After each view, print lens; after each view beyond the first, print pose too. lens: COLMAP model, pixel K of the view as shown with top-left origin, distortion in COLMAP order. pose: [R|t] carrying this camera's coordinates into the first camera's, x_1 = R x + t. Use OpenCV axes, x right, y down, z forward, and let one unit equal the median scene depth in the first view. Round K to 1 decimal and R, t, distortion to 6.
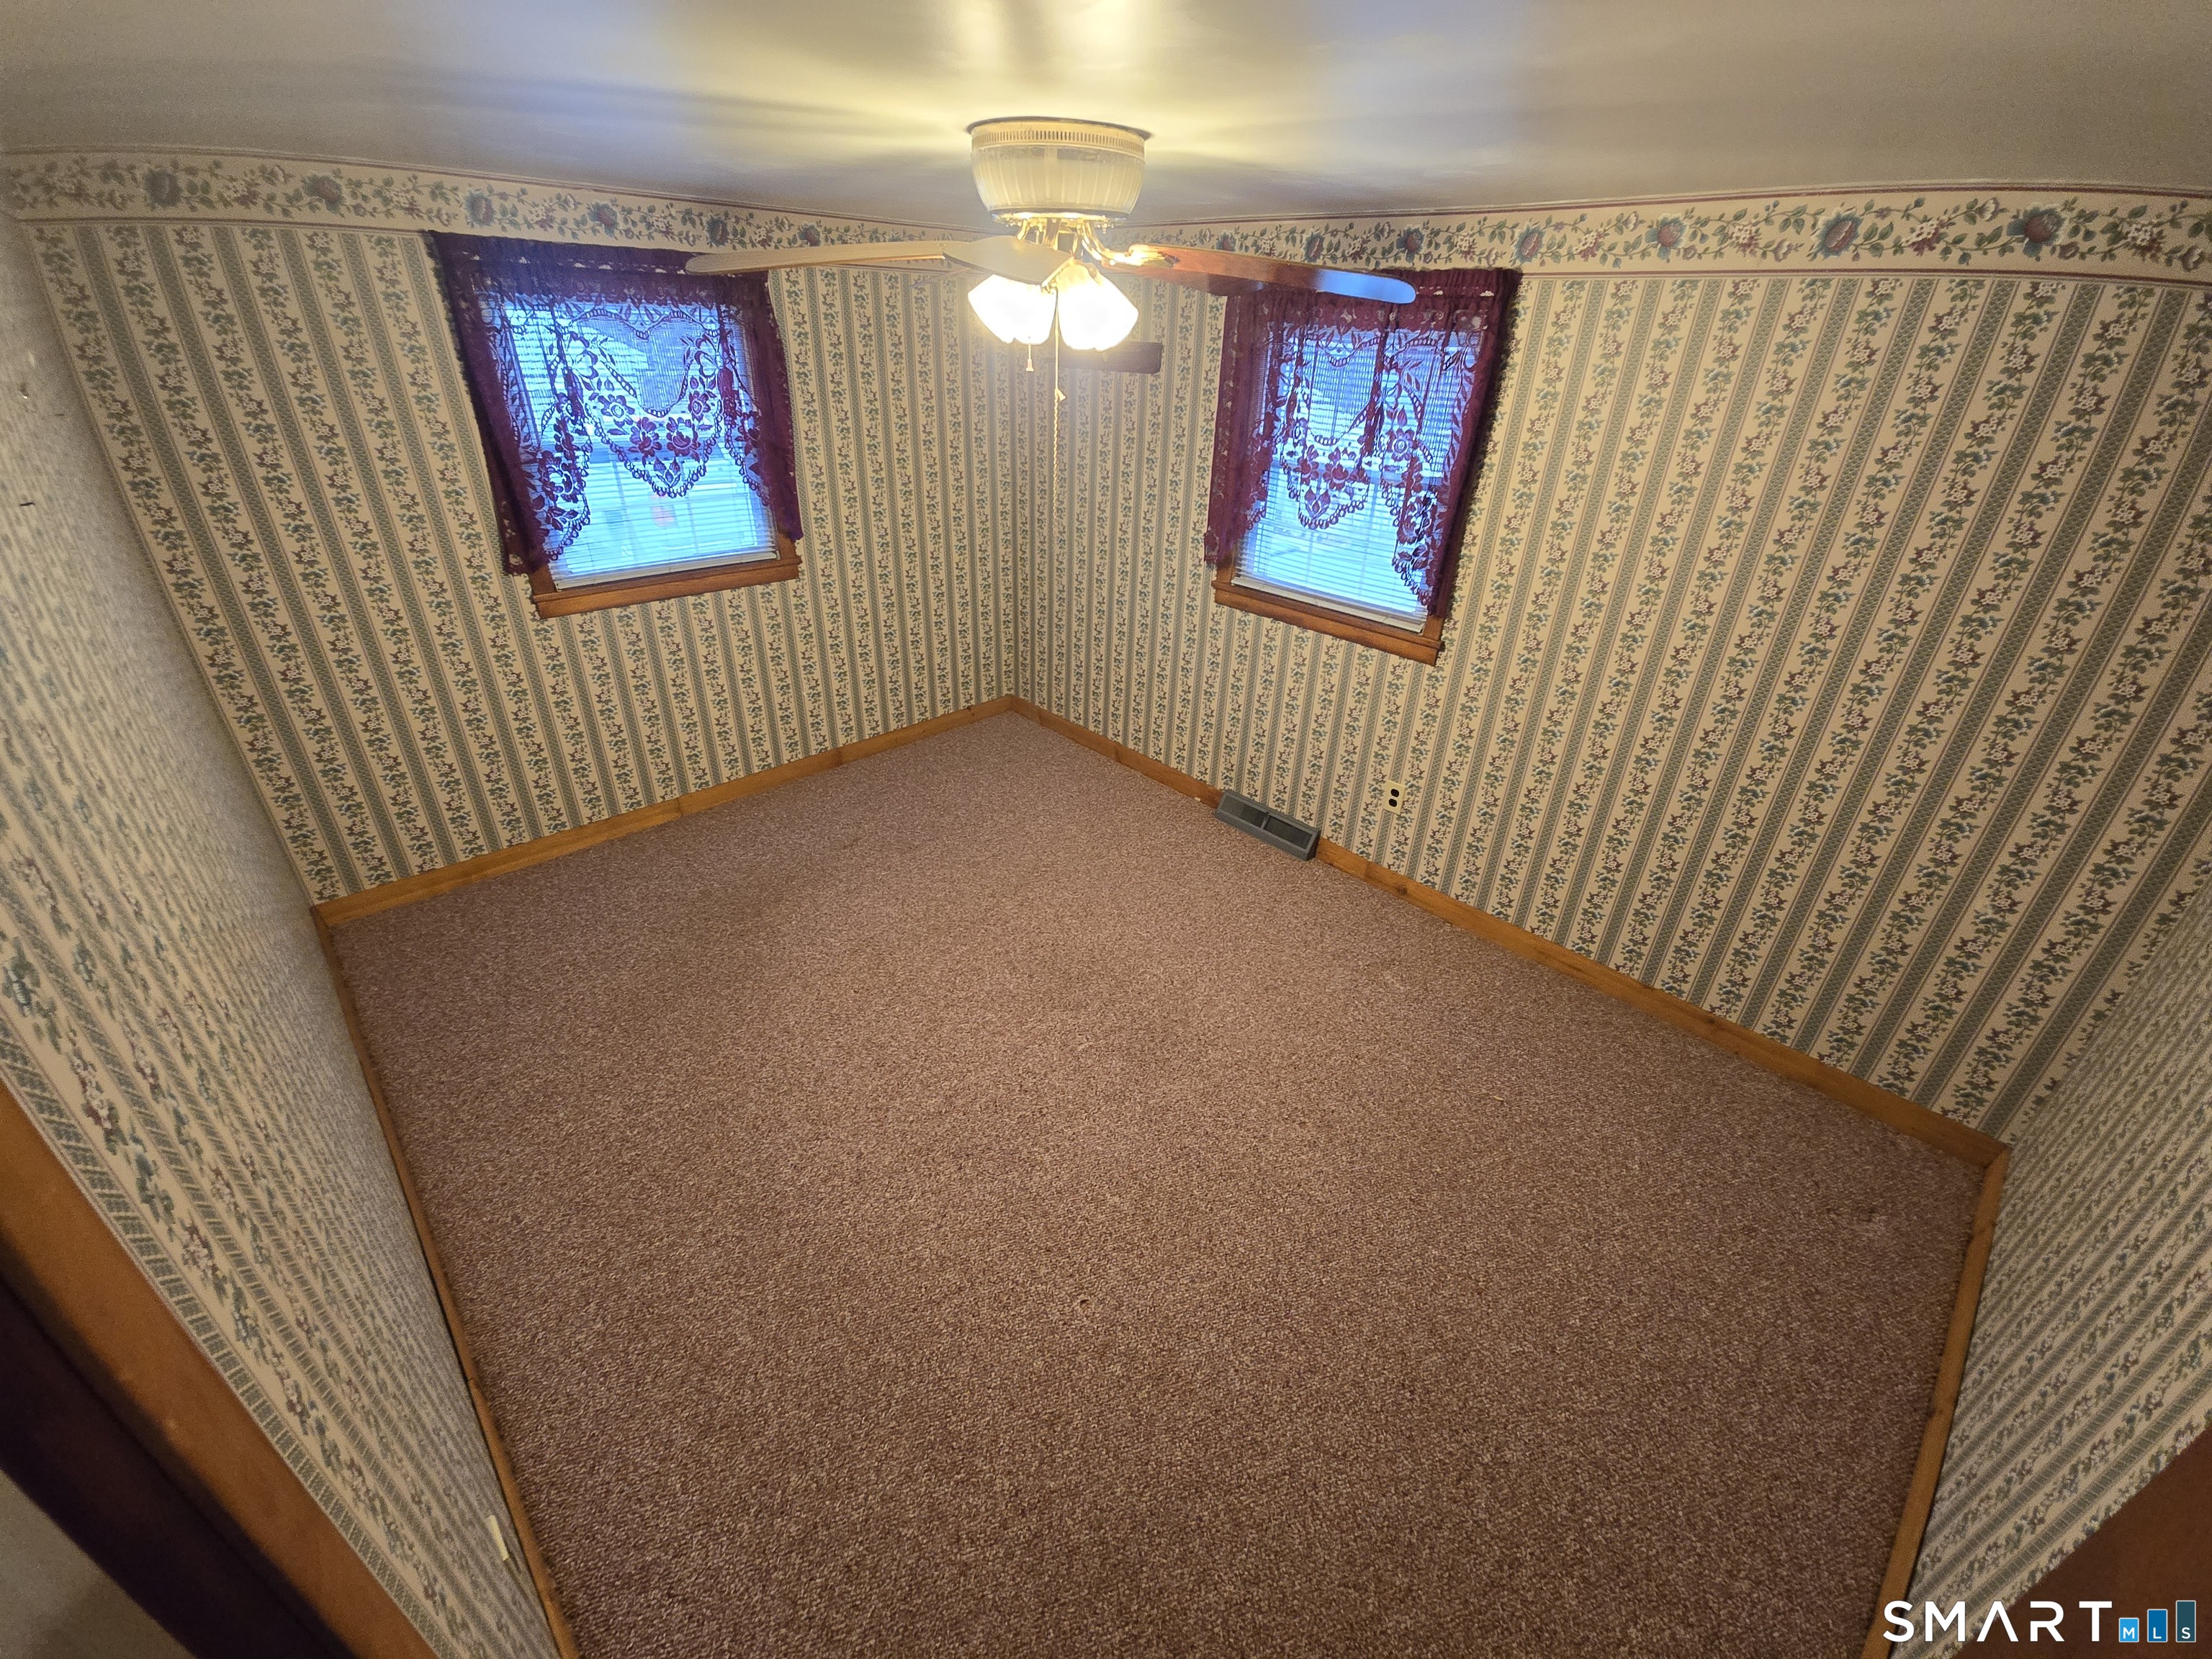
lens RADIAL K [[898.8, 0, 1110.5], [0, 898.8, 821.2], [0, 0, 1]] dist [0.000855, -0.000082]
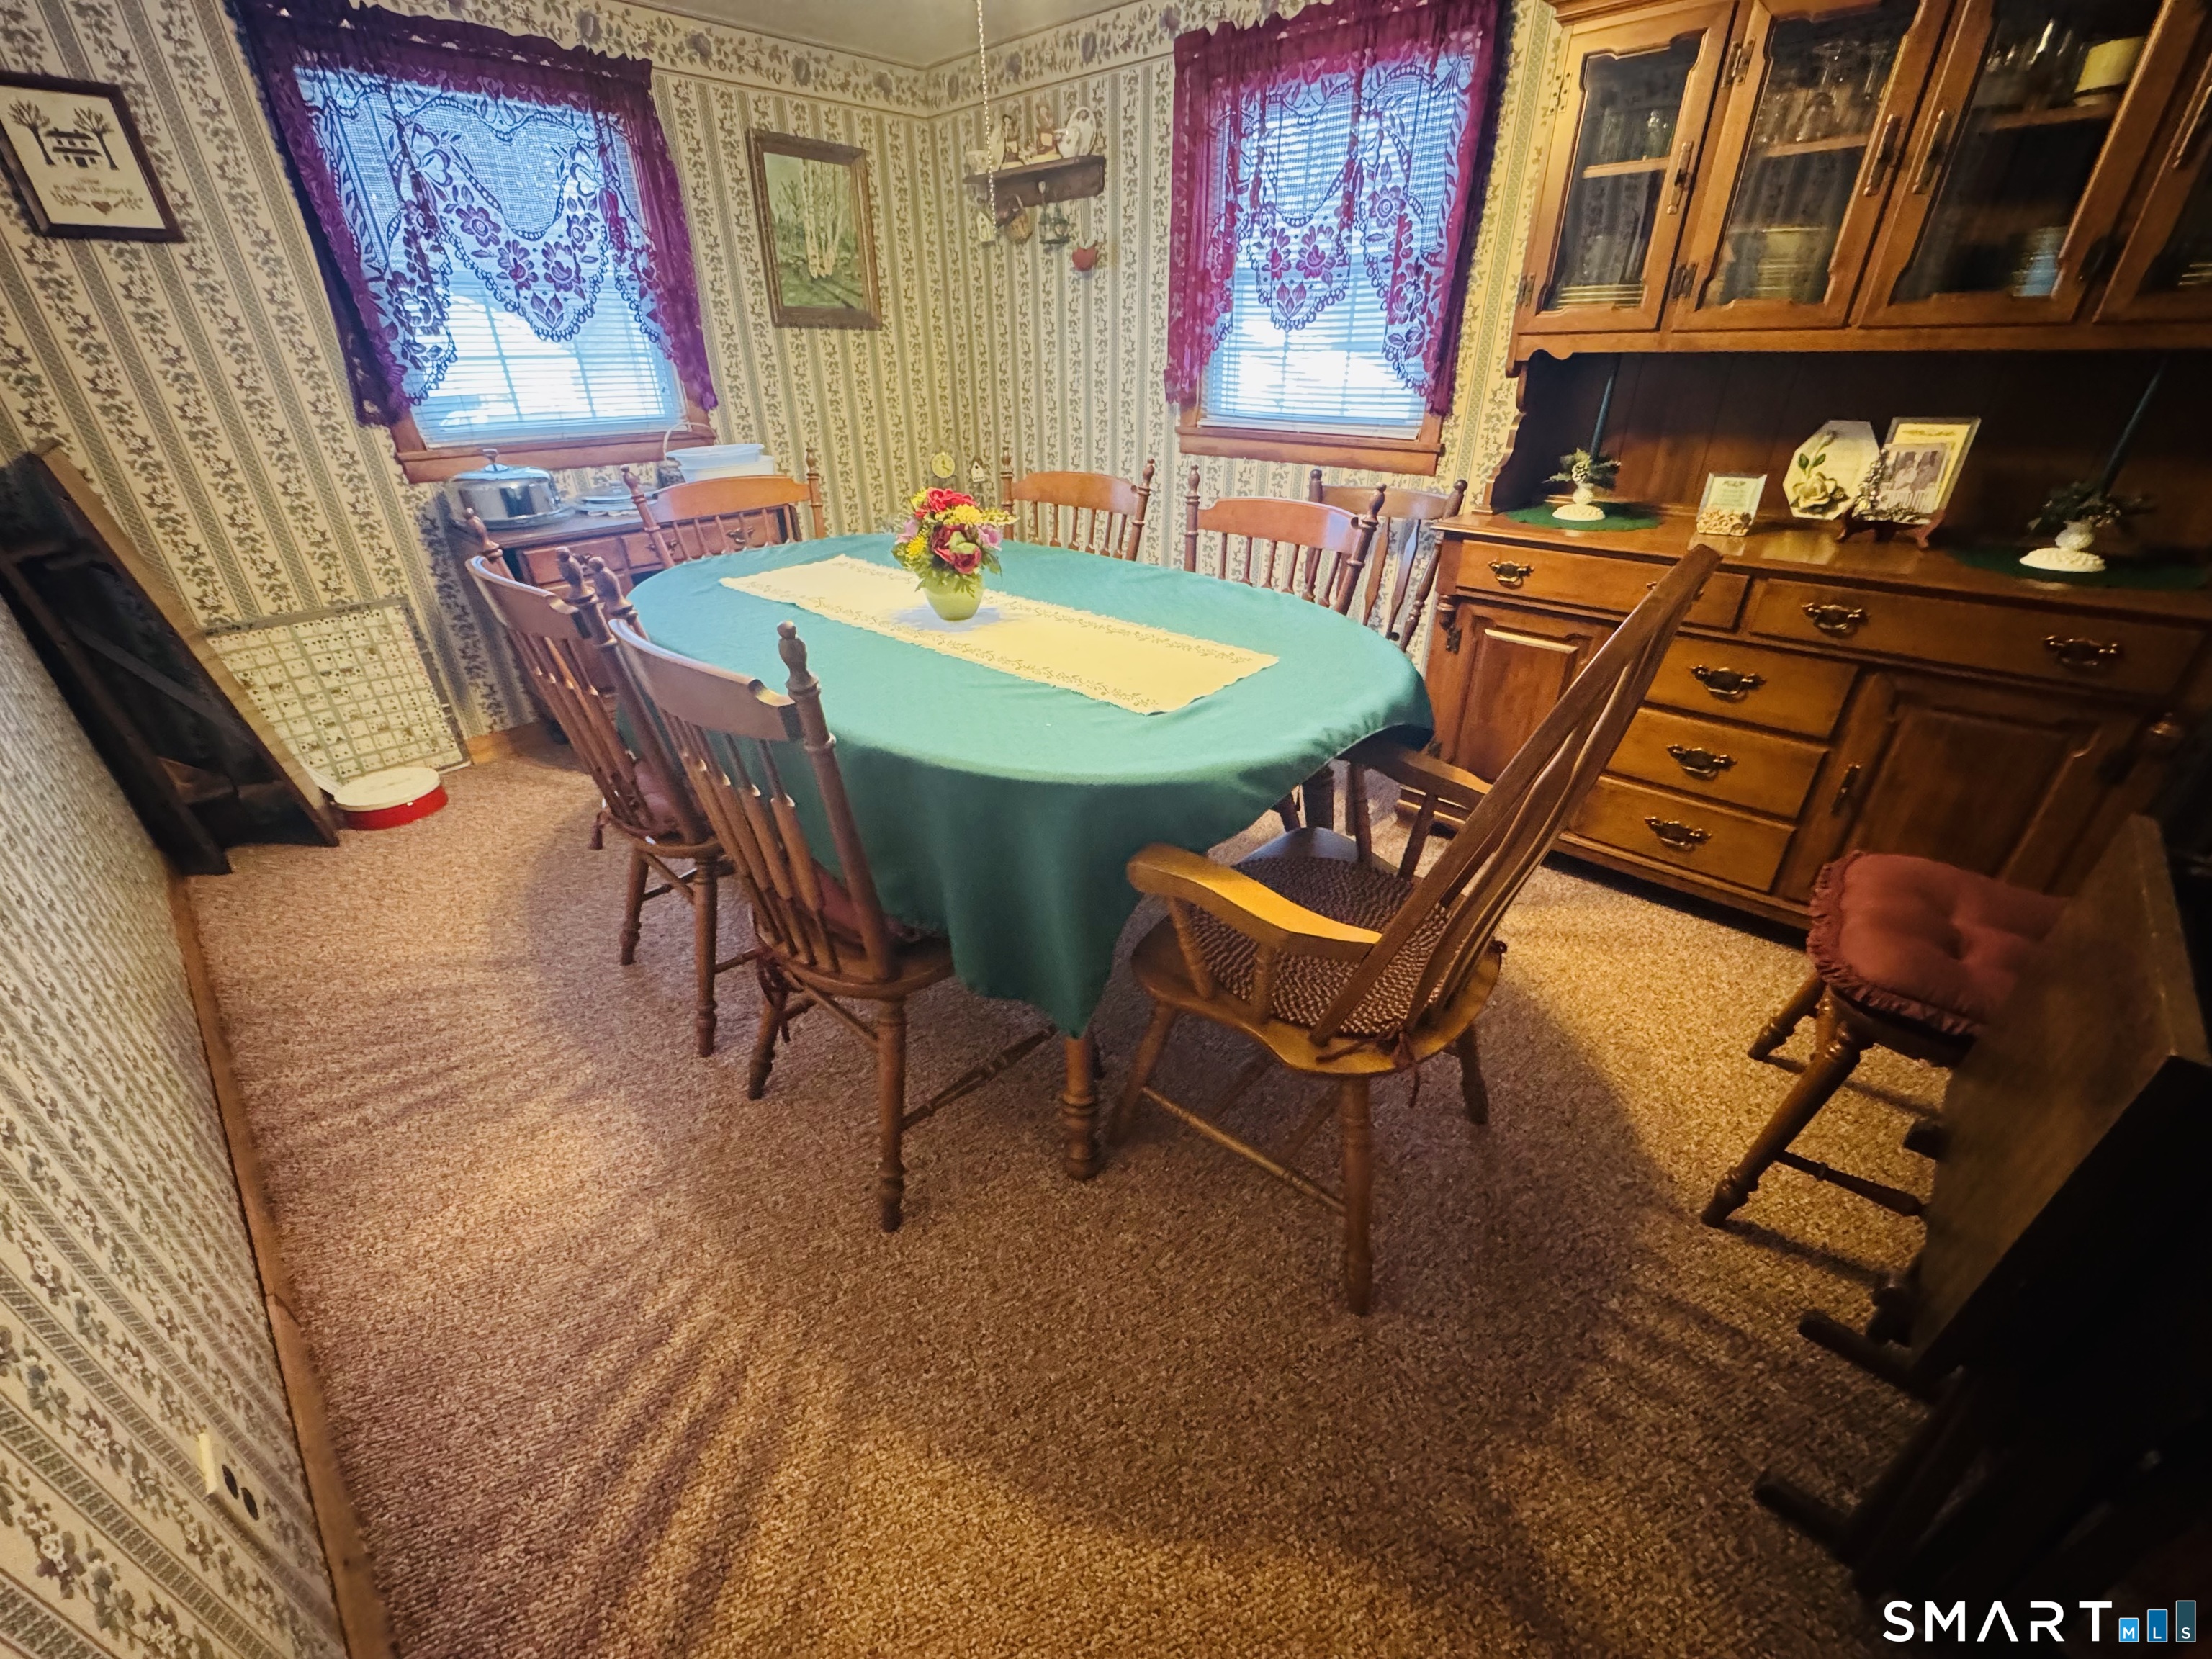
lens RADIAL K [[872.3, 0, 1099.2], [0, 872.3, 839.4], [0, 0, 1]] dist [-0.003553, -0.000267]
pose [[0.997951, -0.060206, 0.021637, -0.008731], [0.060218, 0.998185, 0.000077, 0.170918], [-0.021602, 0.001226, 0.999766, 0.158032]]
